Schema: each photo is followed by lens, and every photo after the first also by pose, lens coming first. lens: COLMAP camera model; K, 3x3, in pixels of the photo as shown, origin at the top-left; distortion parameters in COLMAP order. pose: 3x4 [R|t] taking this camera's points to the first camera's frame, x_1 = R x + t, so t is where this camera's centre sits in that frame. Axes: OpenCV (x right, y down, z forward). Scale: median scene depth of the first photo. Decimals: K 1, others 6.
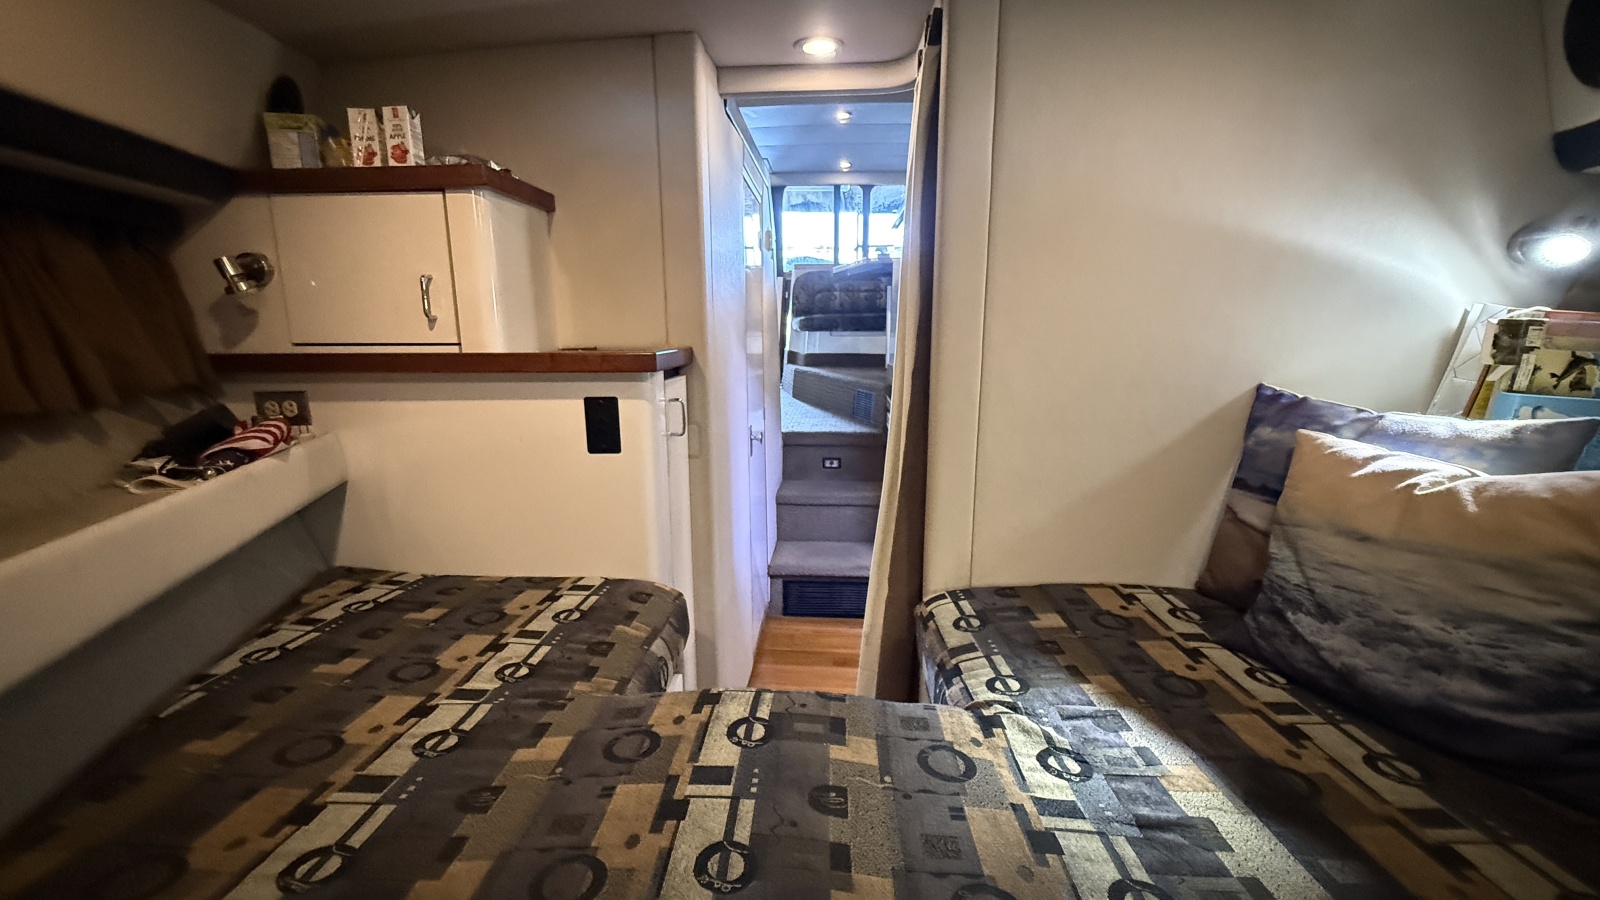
lens RADIAL K [[660.0, 0, 800.0], [0, 660.0, 450.0], [0, 0, 1]] dist [-0.000911, -0.000043]
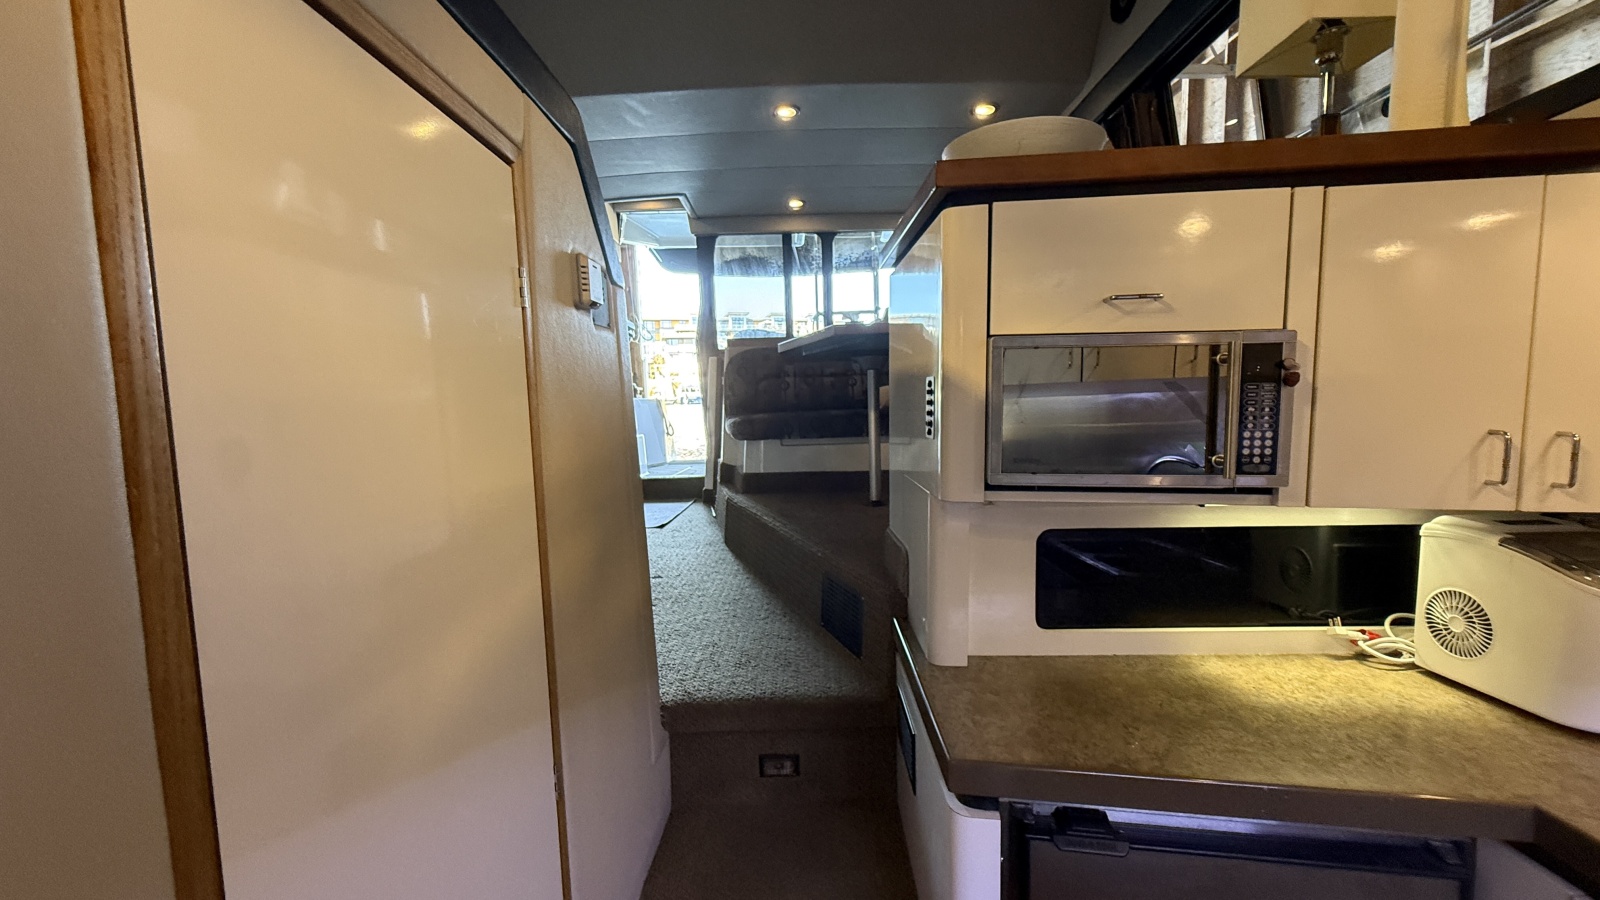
lens RADIAL K [[660.0, 0, 800.0], [0, 660.0, 450.0], [0, 0, 1]] dist [-0.000911, -0.000043]
pose [[0.998118, -0.028275, 0.054406, 0.024528], [0.034548, 0.992406, -0.118054, -0.076247], [-0.050655, 0.119711, 0.991516, 0.301447]]
